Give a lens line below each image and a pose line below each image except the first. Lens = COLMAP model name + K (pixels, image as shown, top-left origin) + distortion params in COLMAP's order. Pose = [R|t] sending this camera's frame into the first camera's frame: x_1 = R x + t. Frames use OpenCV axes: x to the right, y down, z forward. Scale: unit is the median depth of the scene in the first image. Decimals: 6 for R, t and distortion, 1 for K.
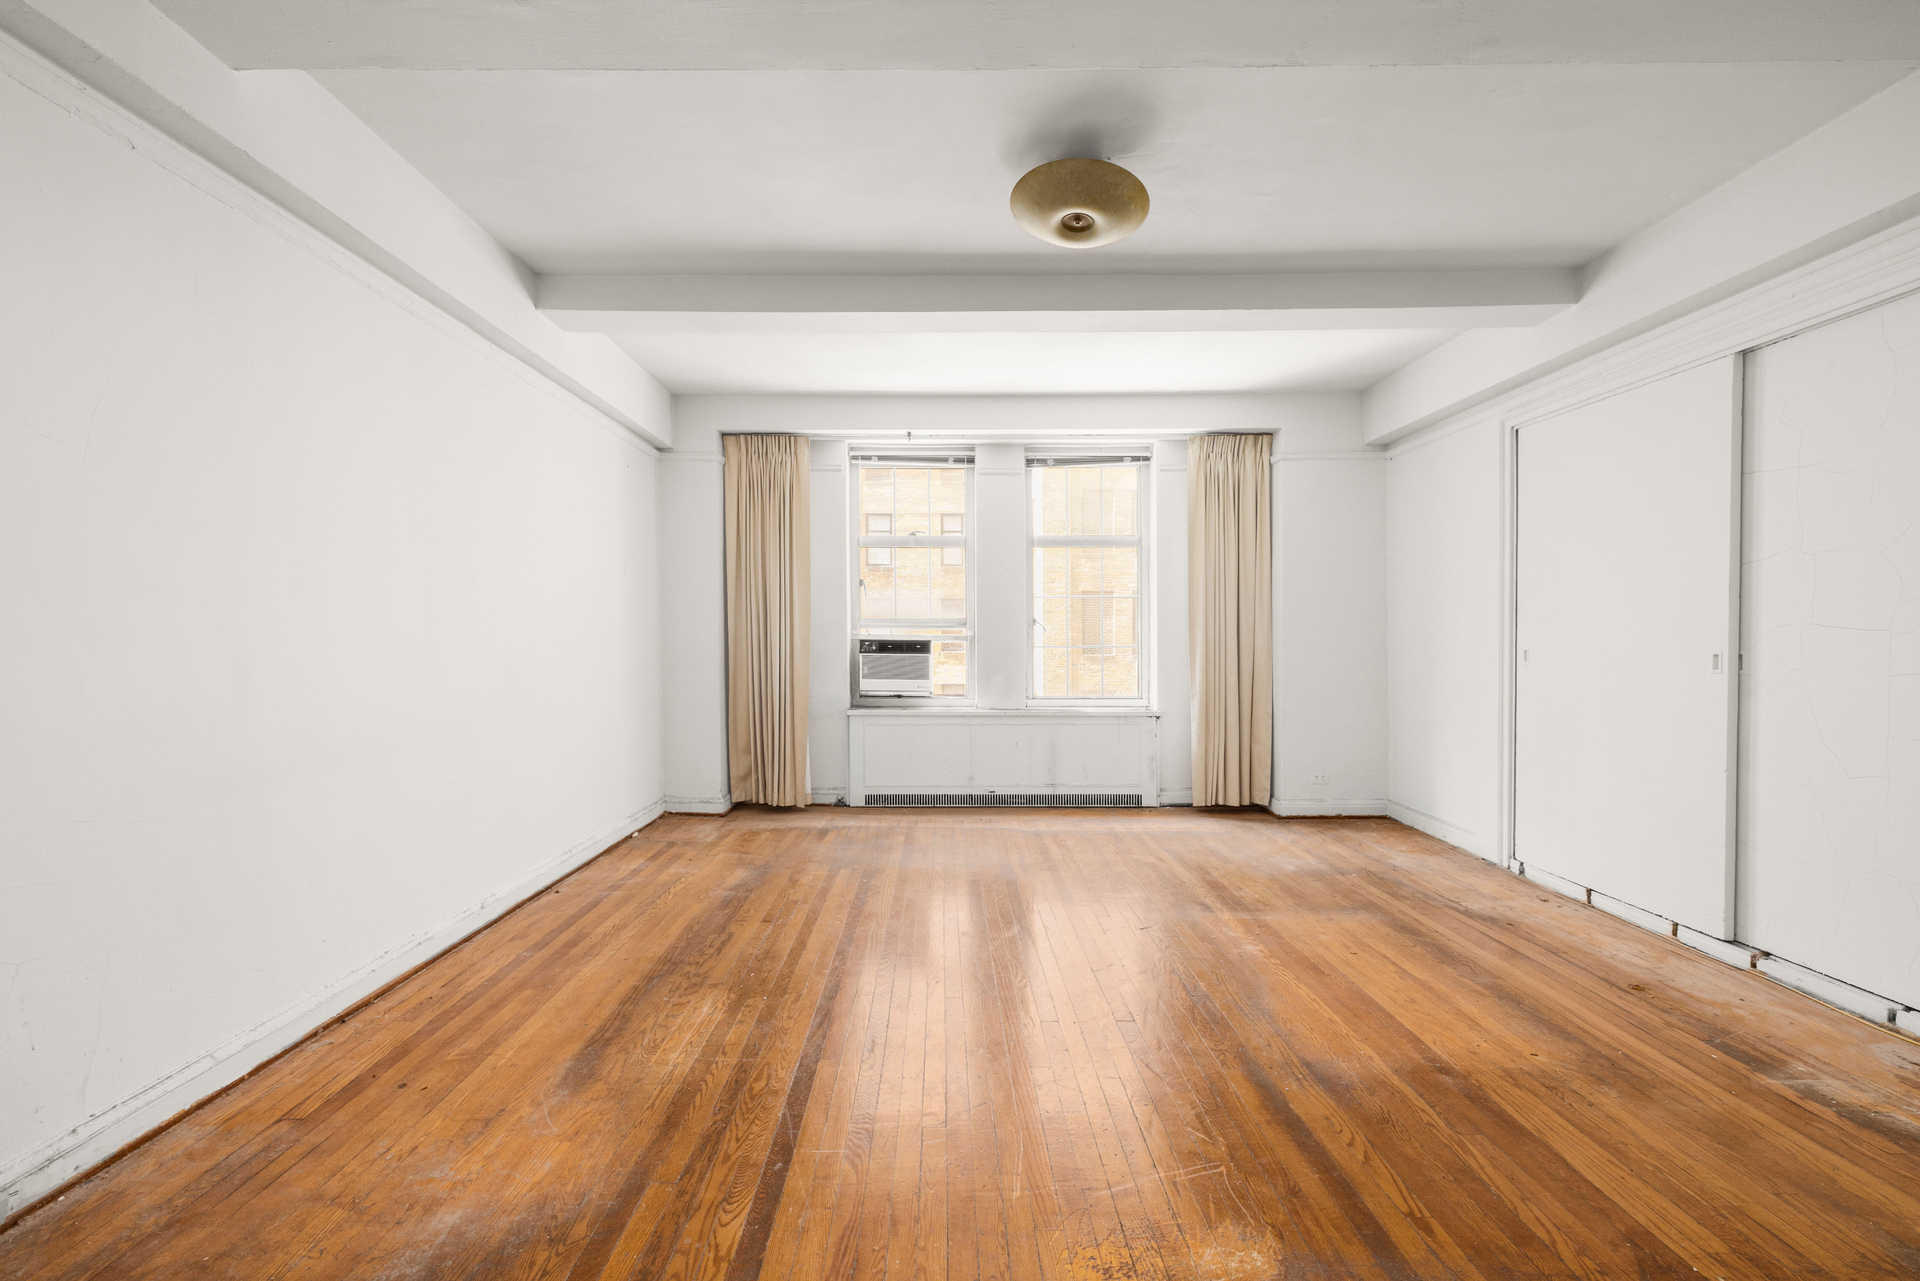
lens RADIAL K [[795.6, 0, 936.5], [0, 795.6, 668.0], [0, 0, 1]] dist [-0.001389, 0.000954]
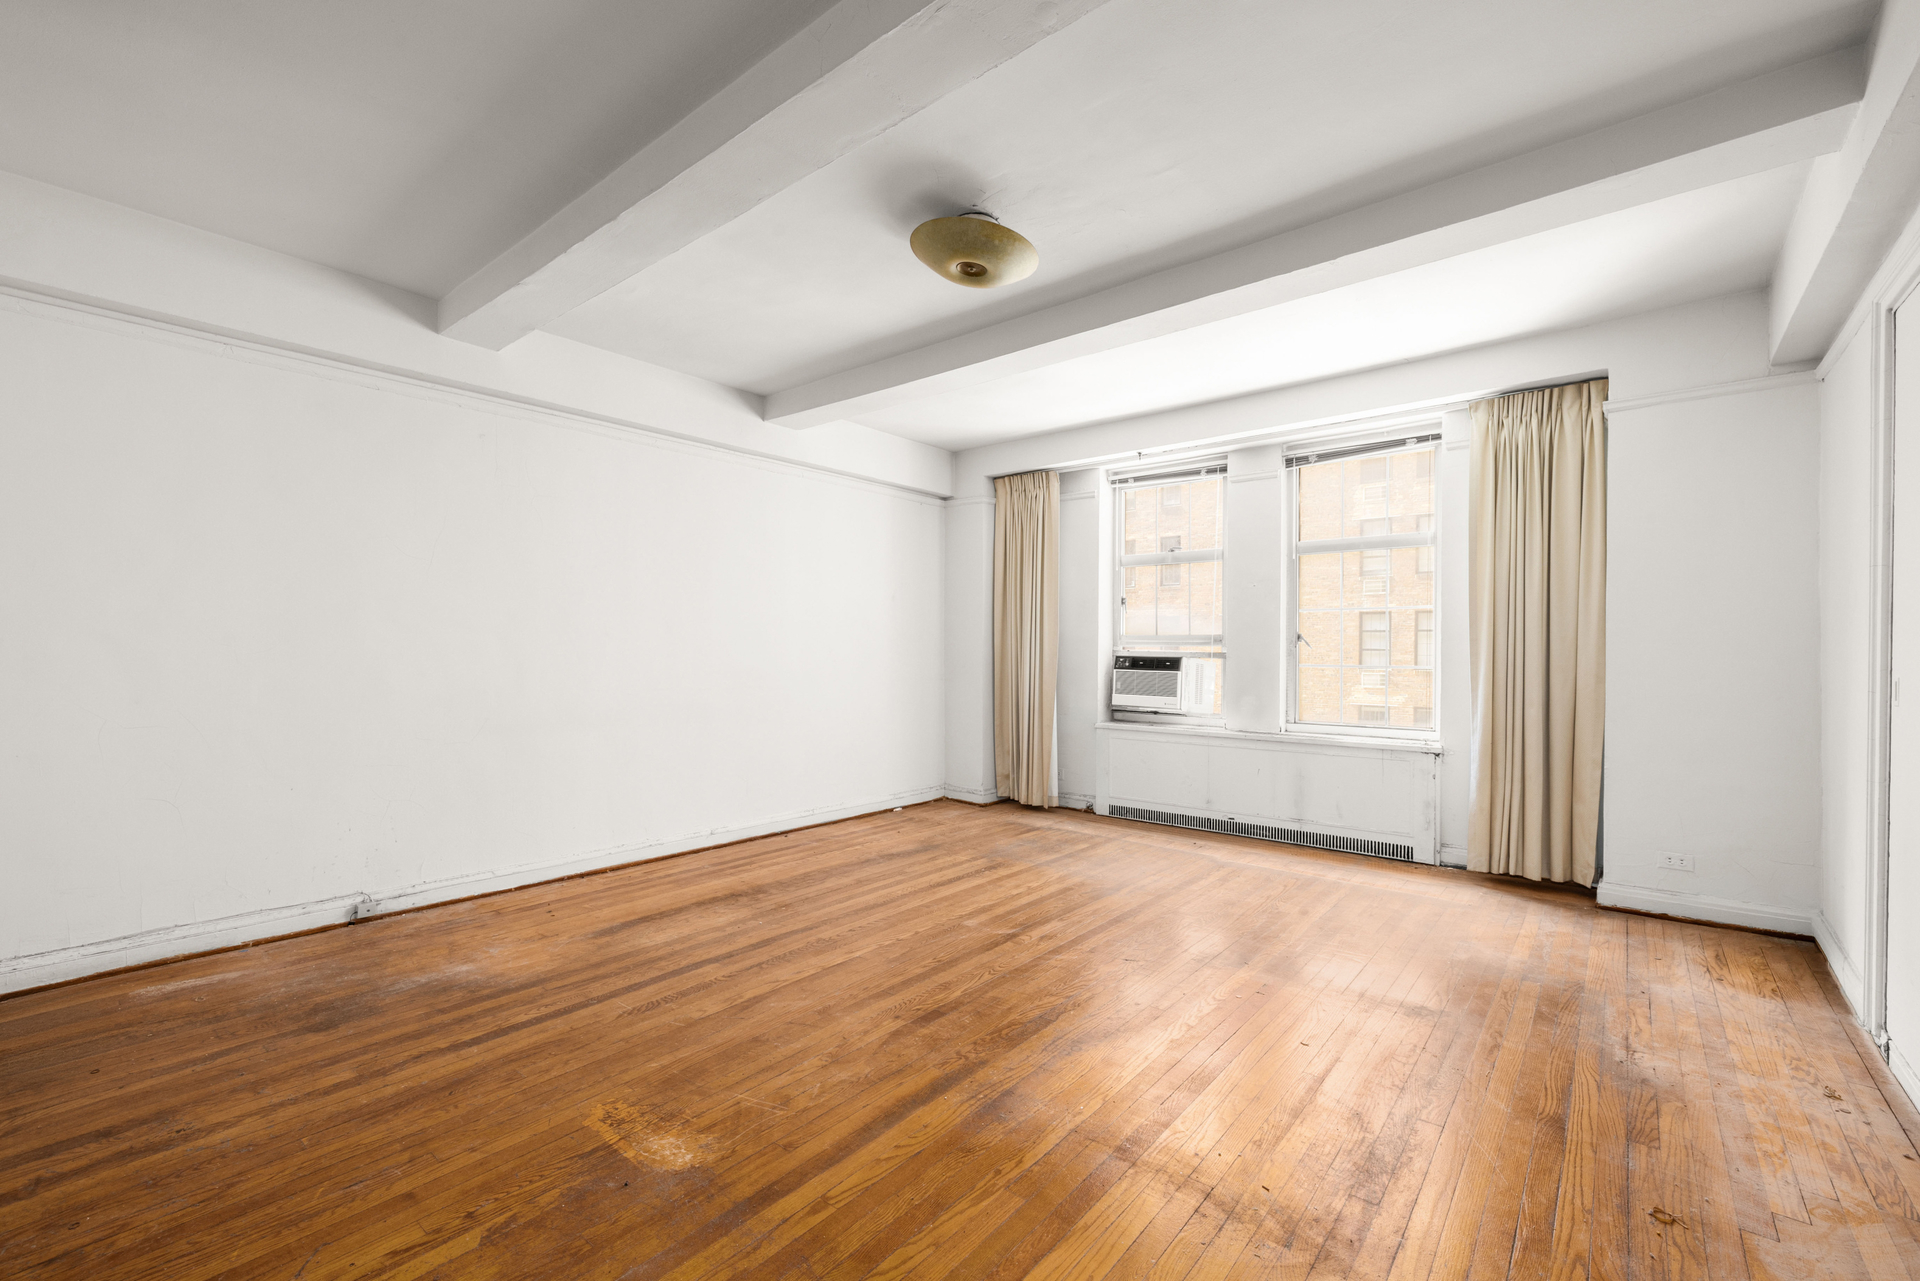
lens RADIAL K [[795.6, 0, 1007.2], [0, 795.6, 679.5], [0, 0, 1]] dist [-0.001389, 0.000954]
pose [[0.788064, 0.025817, -0.615051, 0.444912], [-0.029333, 0.999560, 0.004374, -0.005481], [0.614894, 0.014594, 0.788475, 0.093784]]
